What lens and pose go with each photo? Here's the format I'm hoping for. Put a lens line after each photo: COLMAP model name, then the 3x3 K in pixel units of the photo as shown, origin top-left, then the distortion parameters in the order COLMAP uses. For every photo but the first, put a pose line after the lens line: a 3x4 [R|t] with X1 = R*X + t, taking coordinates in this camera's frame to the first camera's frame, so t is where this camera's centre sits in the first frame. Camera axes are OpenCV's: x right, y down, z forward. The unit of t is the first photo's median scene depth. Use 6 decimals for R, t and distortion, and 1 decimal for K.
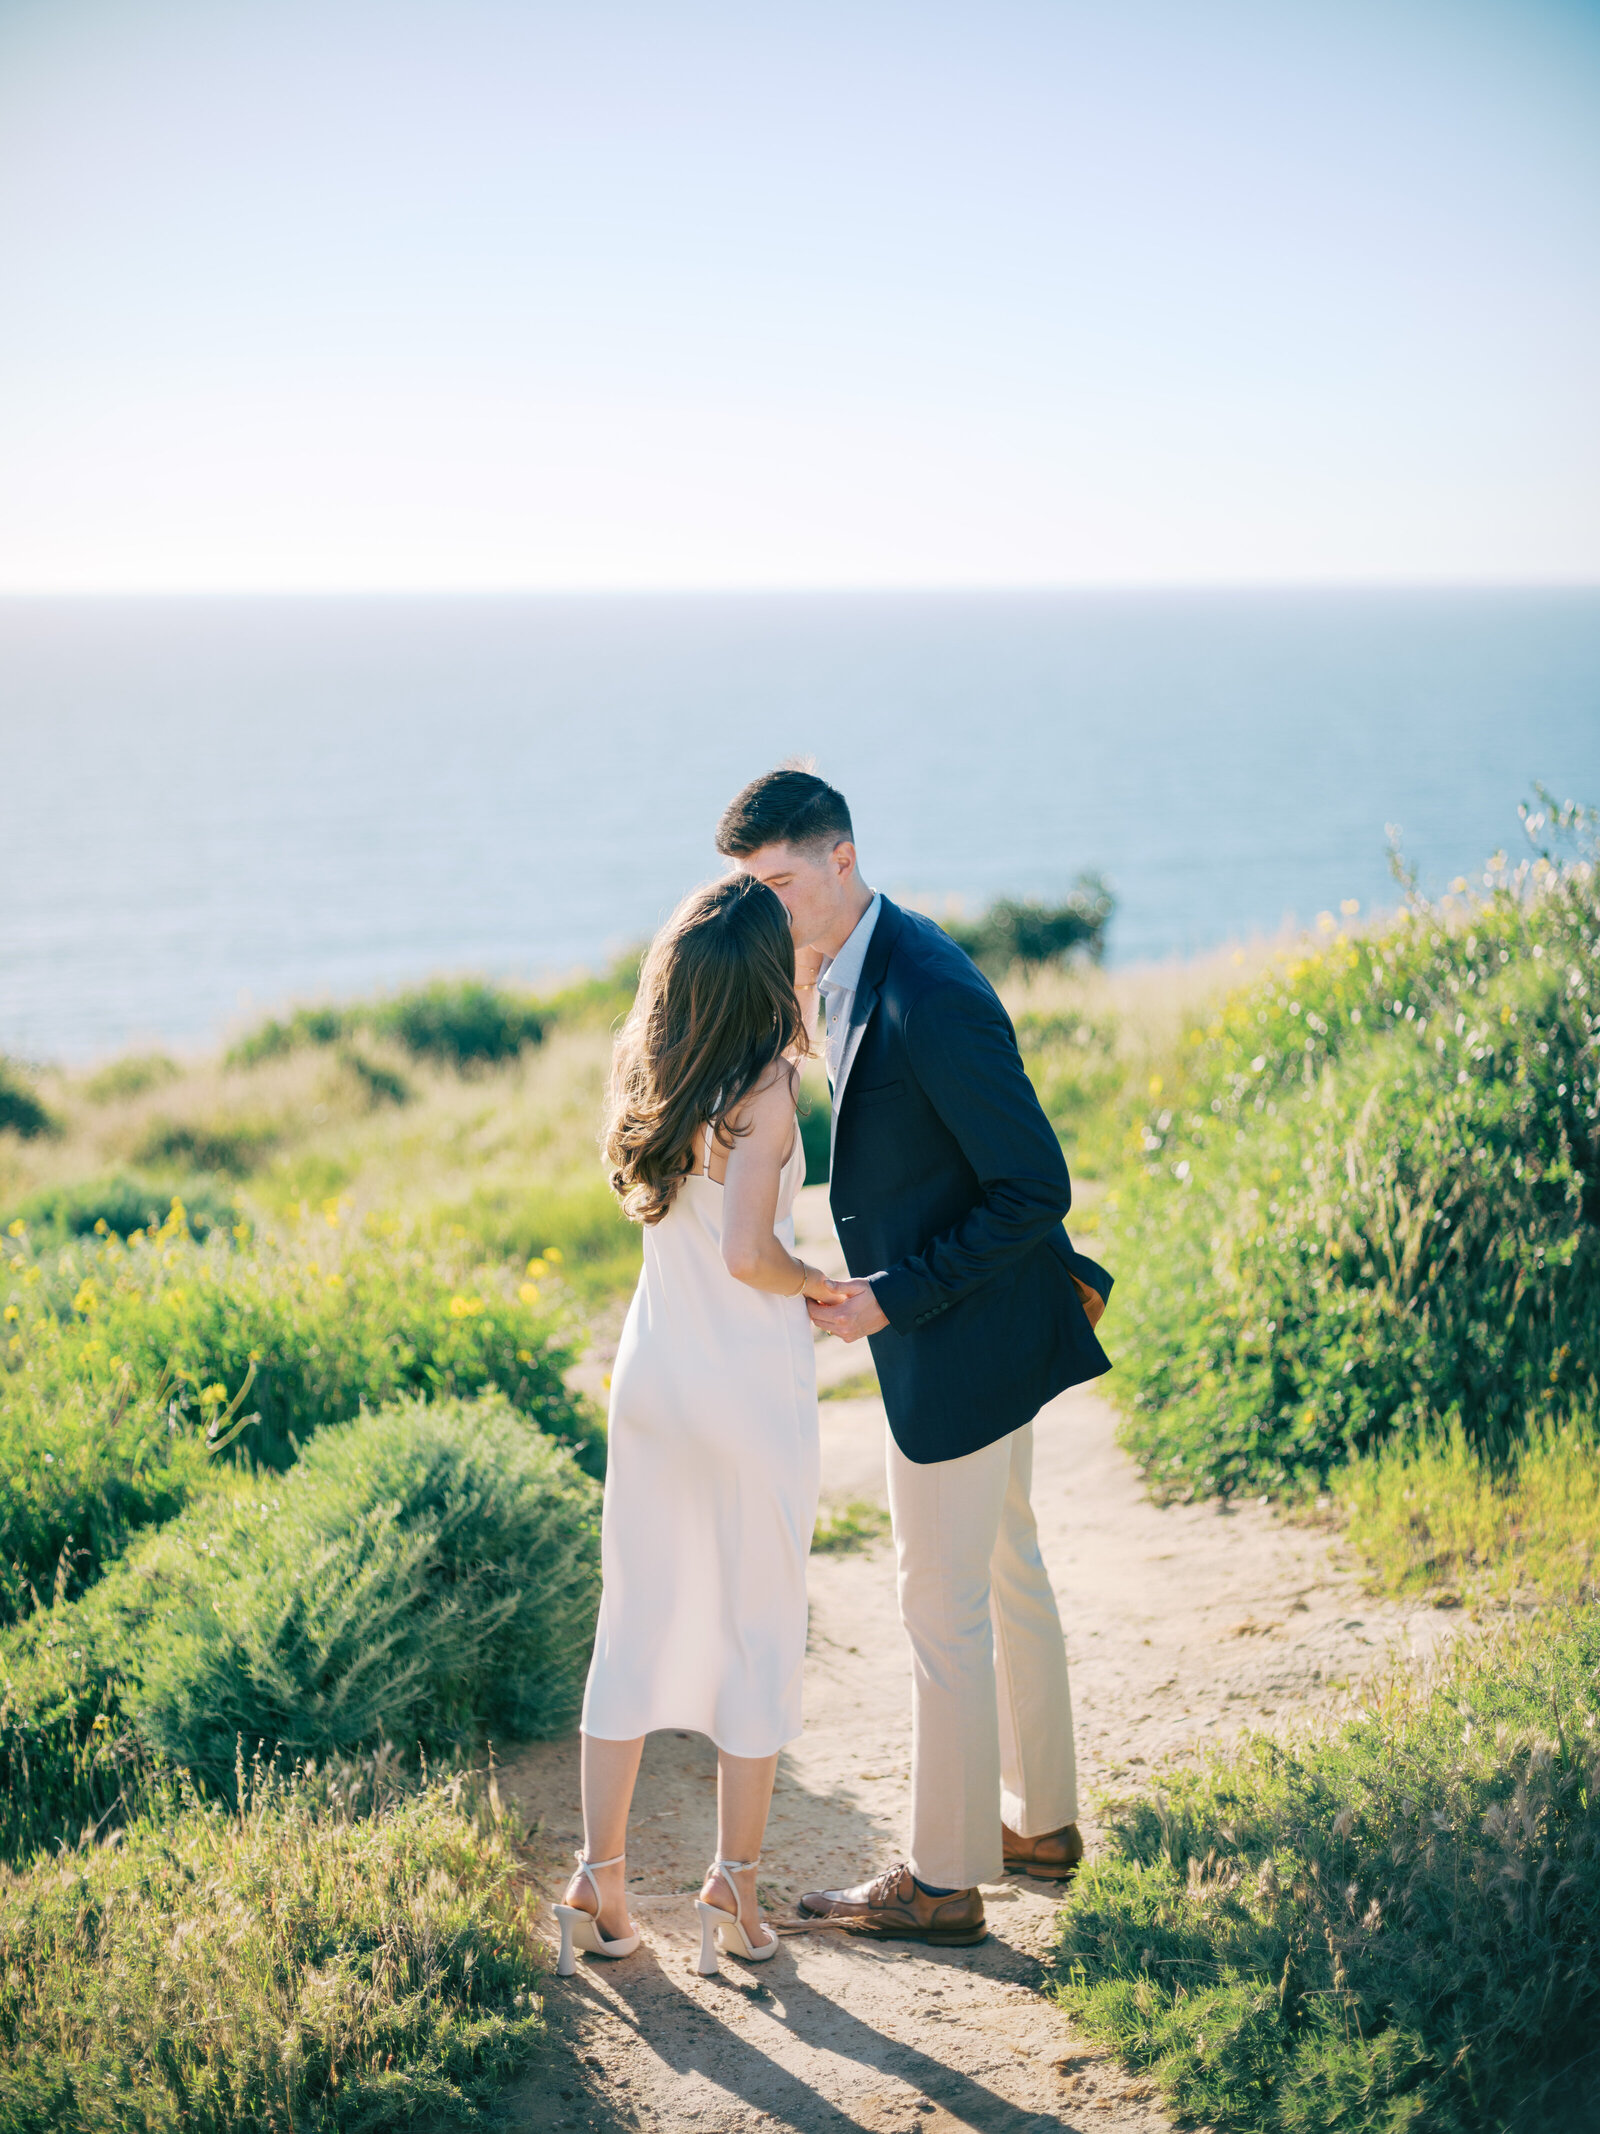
lens RADIAL K [[3233.0, 0, 800.0], [0, 3233.0, 1067.0], [0, 0, 1]] dist [0.139135, -0.612812]
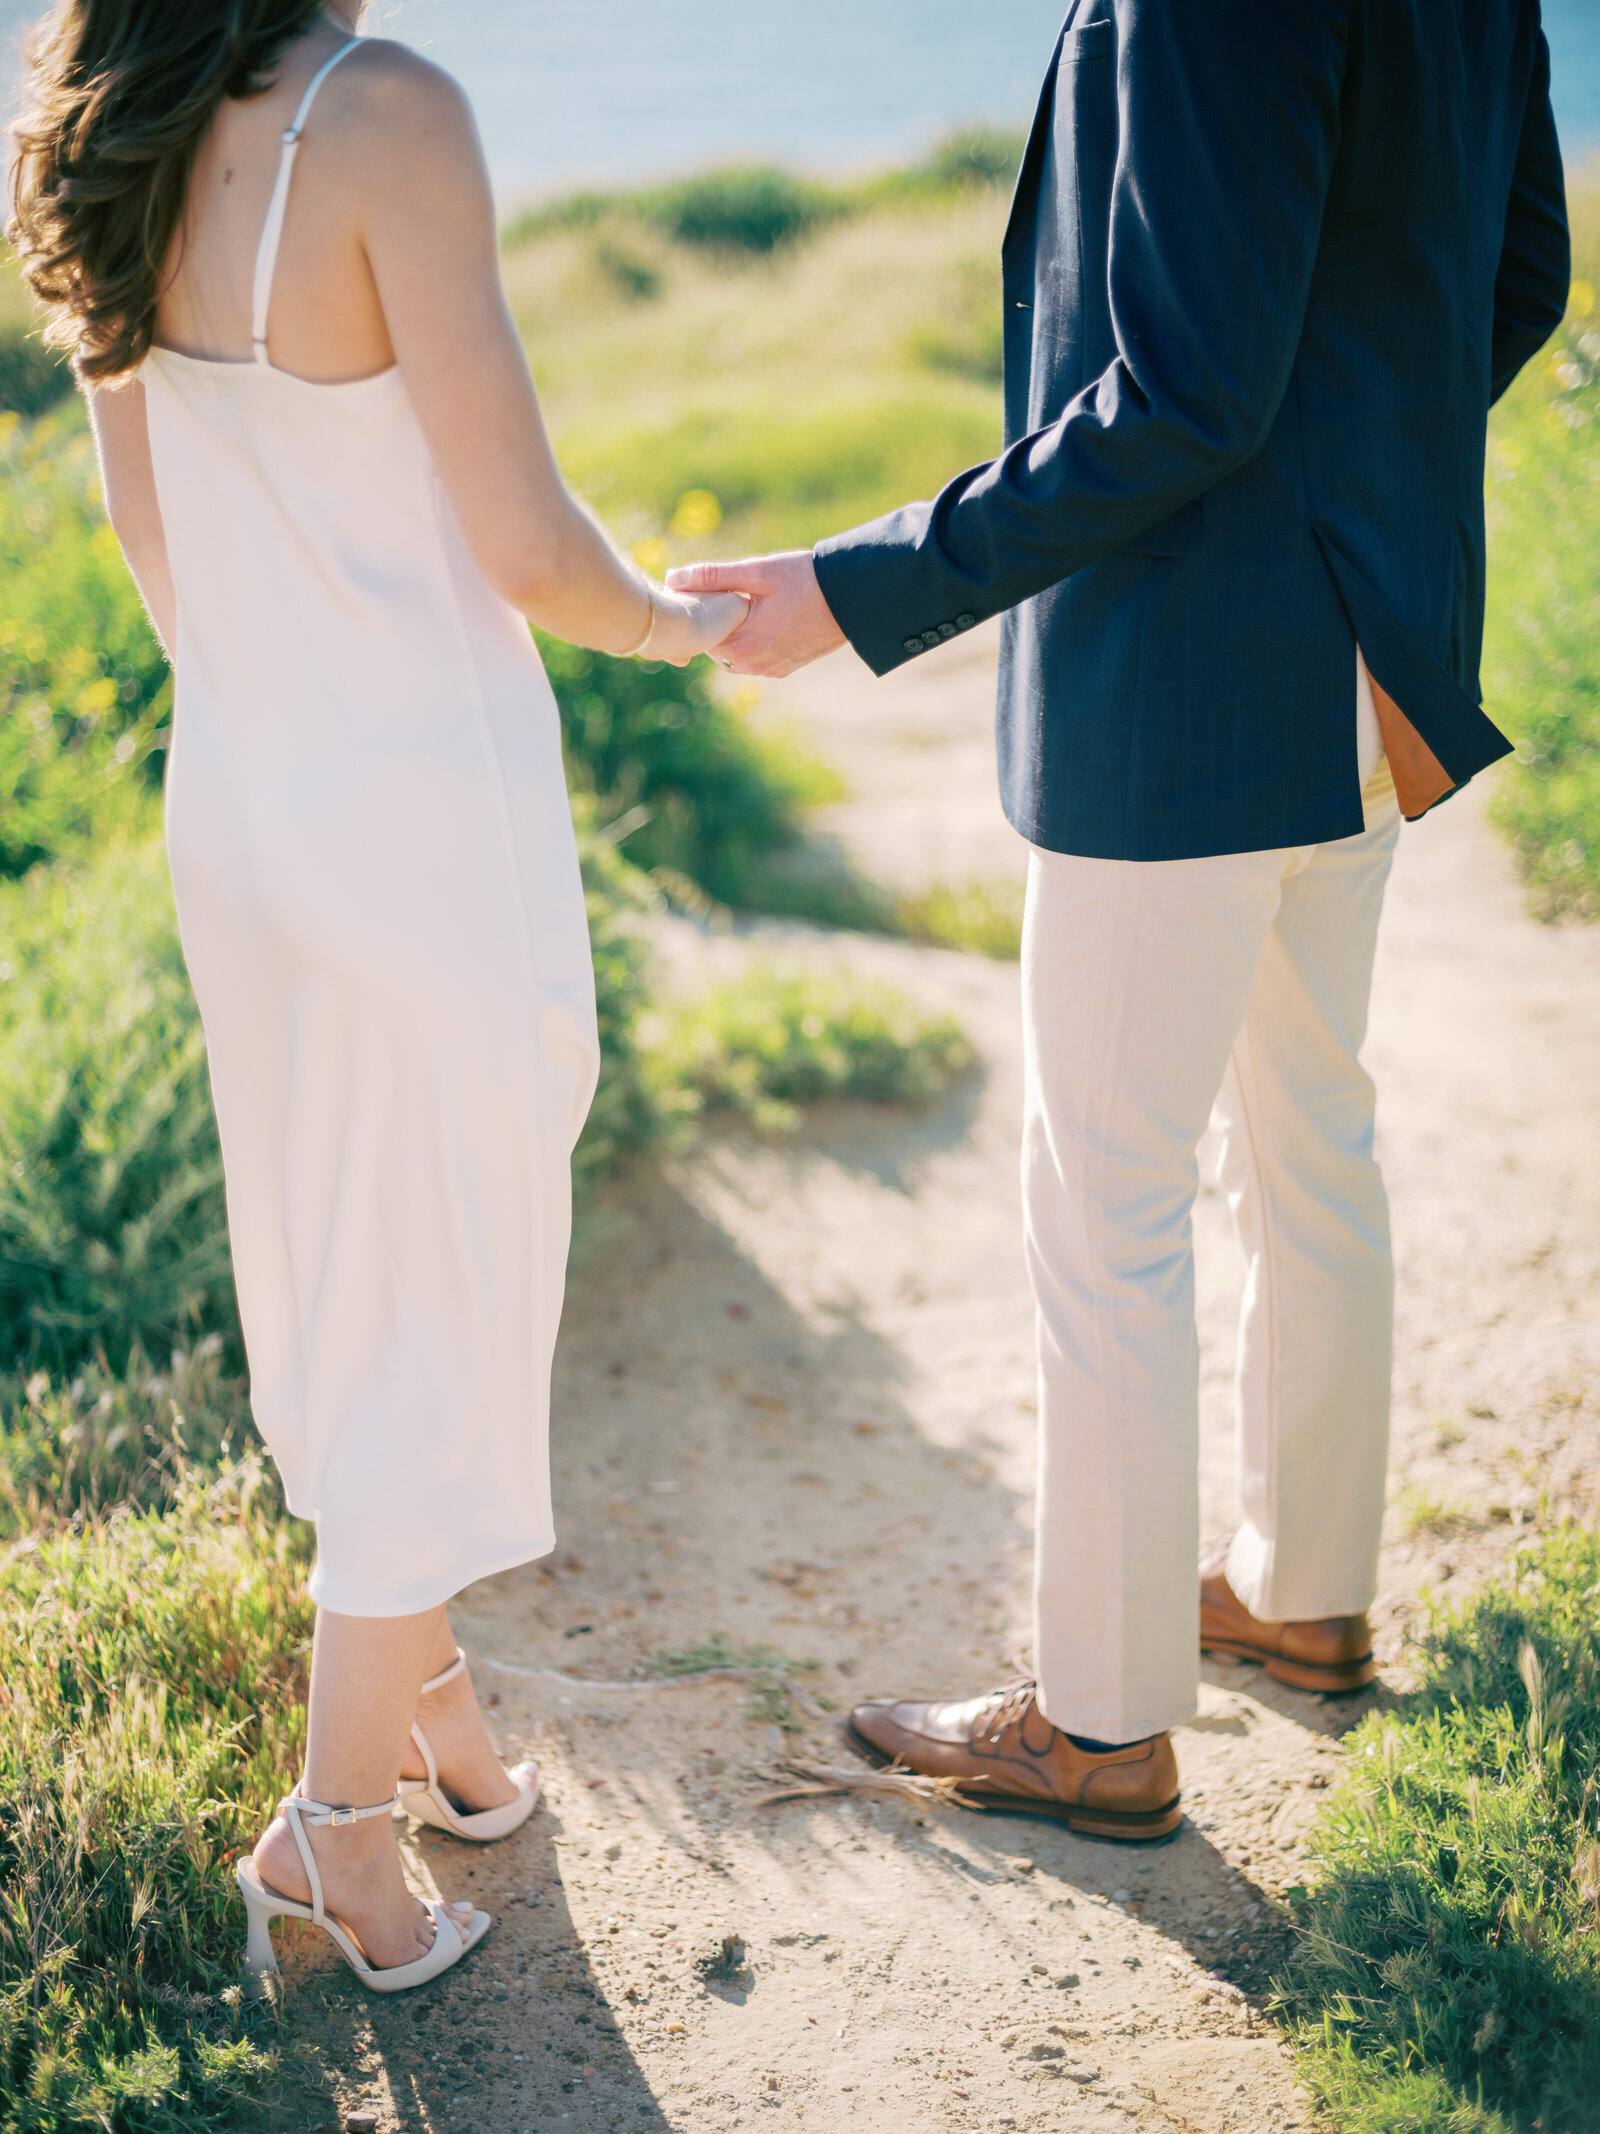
lens RADIAL K [[3233.0, 0, 800.0], [0, 3233.0, 1067.0], [0, 0, 1]] dist [0.139135, -0.612812]
pose [[0.993145, 0.064287, -0.097620, 0.034521], [-0.039979, 0.971625, 0.233124, 0.017644], [0.109837, -0.227623, 0.967535, 0.437814]]
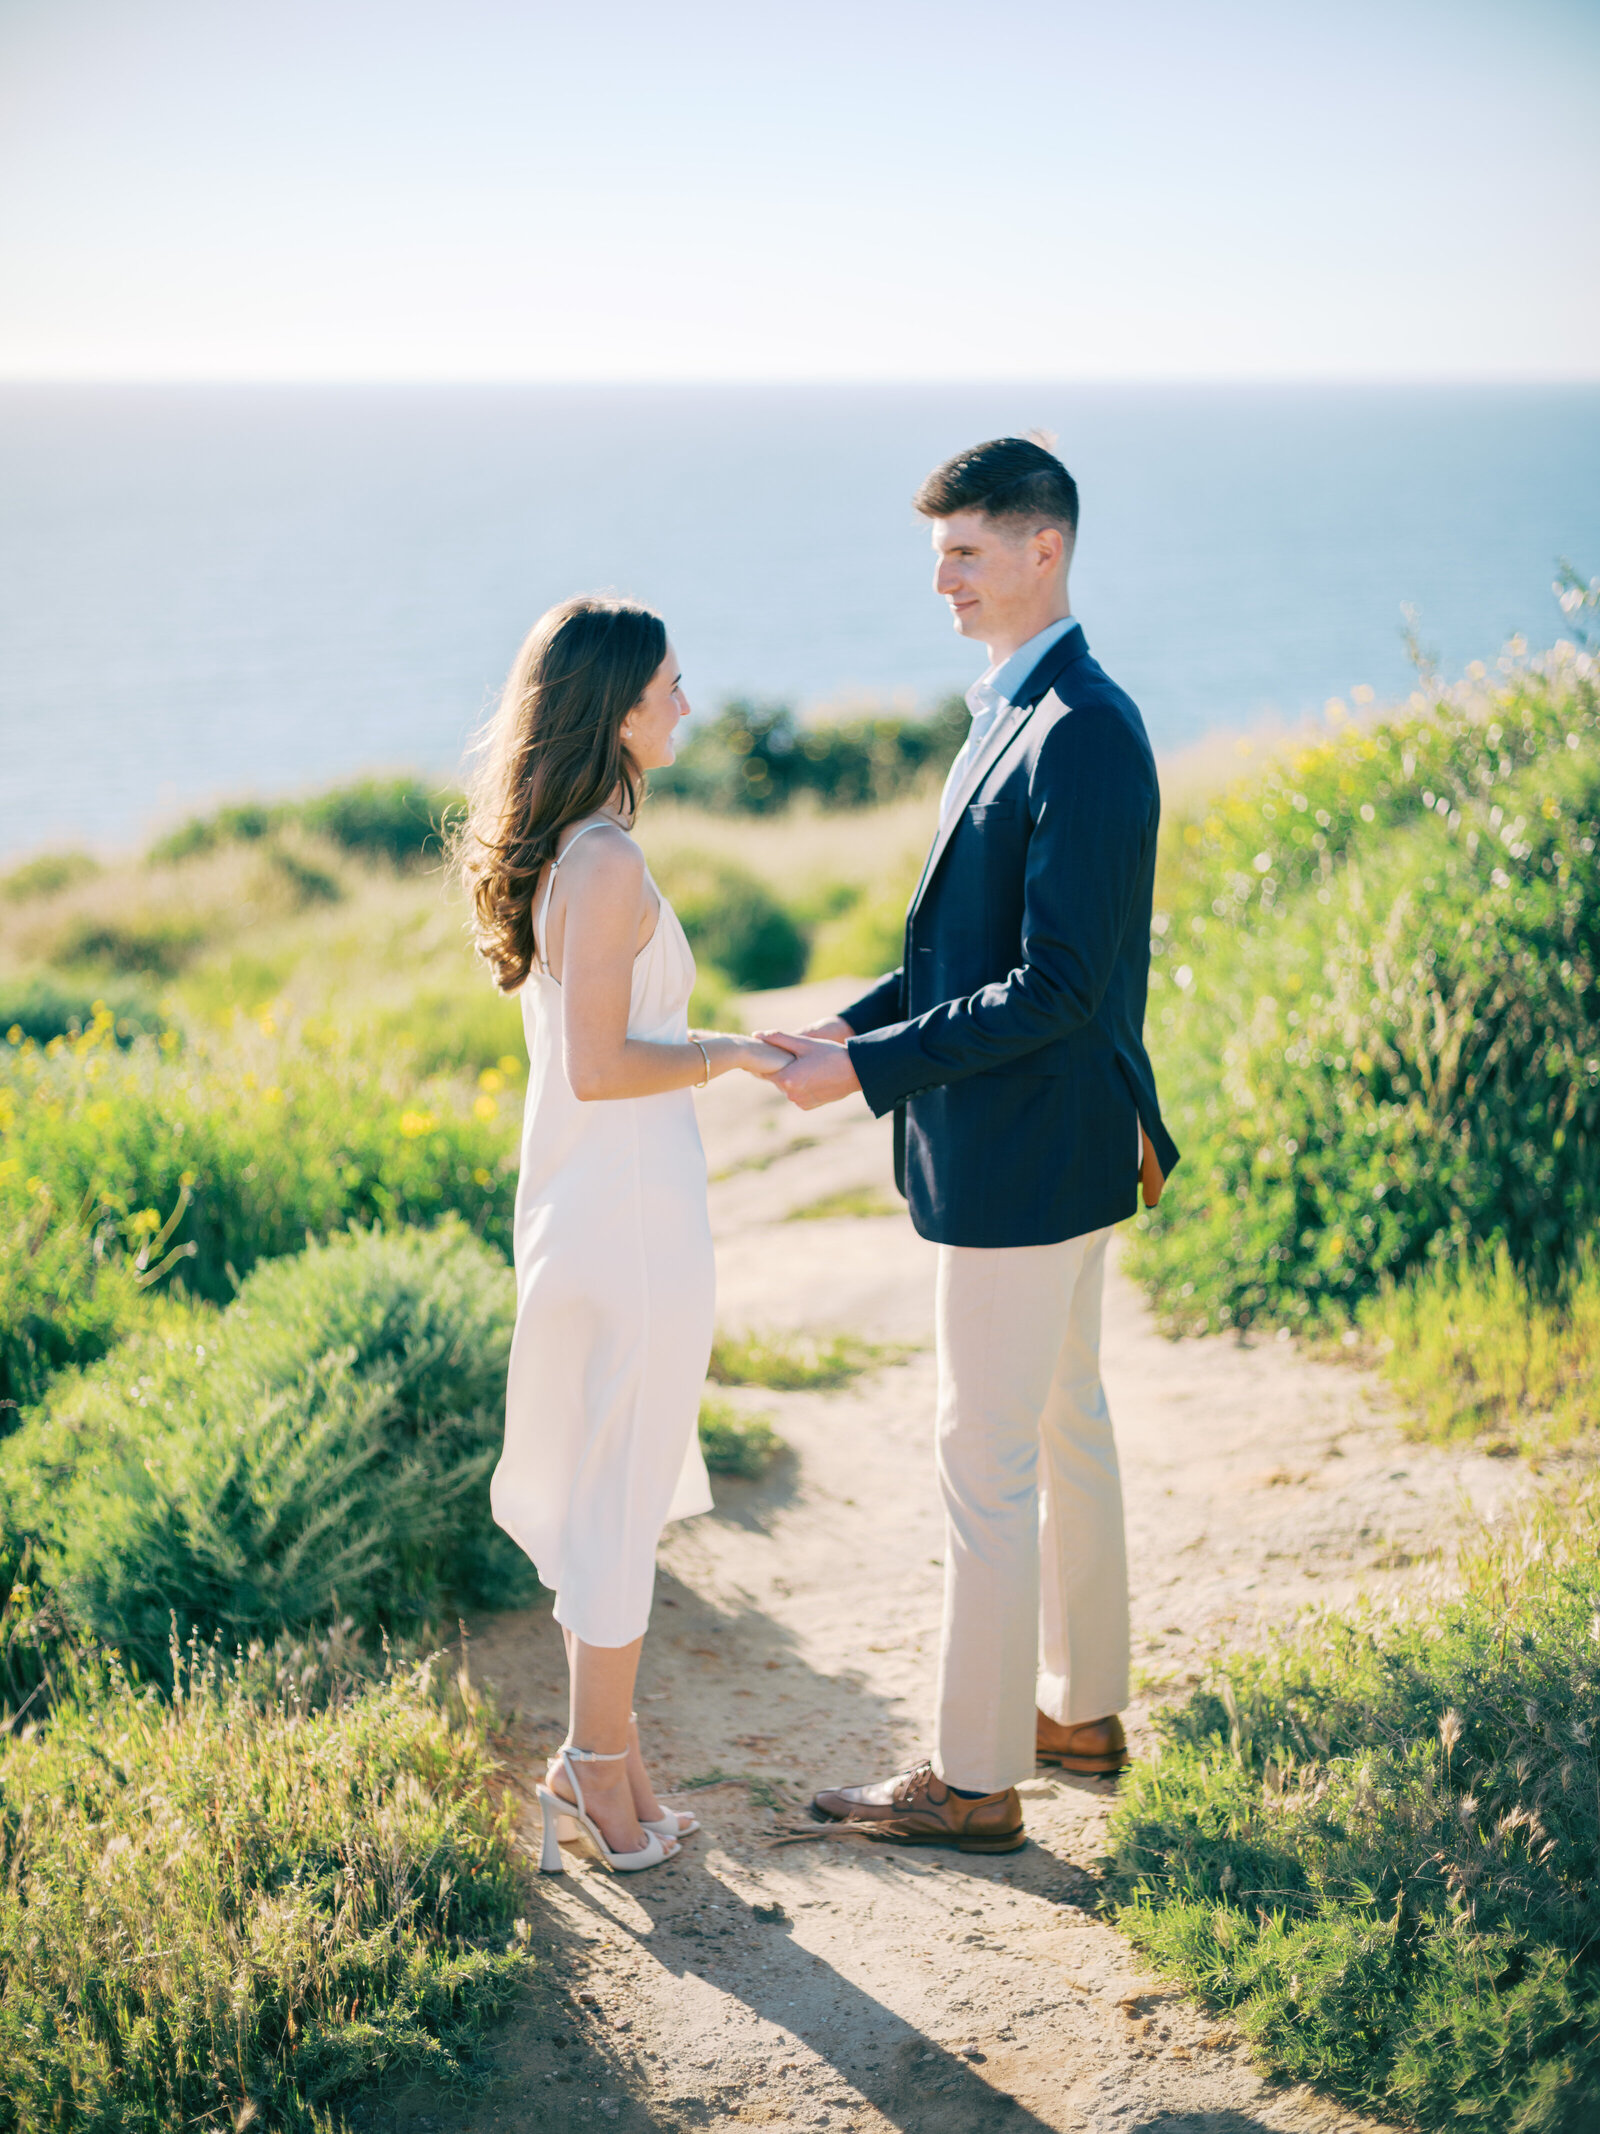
lens RADIAL K [[3233.0, 0, 800.0], [0, 3233.0, 1067.0], [0, 0, 1]] dist [0.139135, -0.612812]
pose [[0.999739, 0.001999, 0.022746, -0.021764], [-0.003382, 0.998137, 0.060915, 0.002467], [-0.022582, -0.060976, 0.997884, 0.115324]]
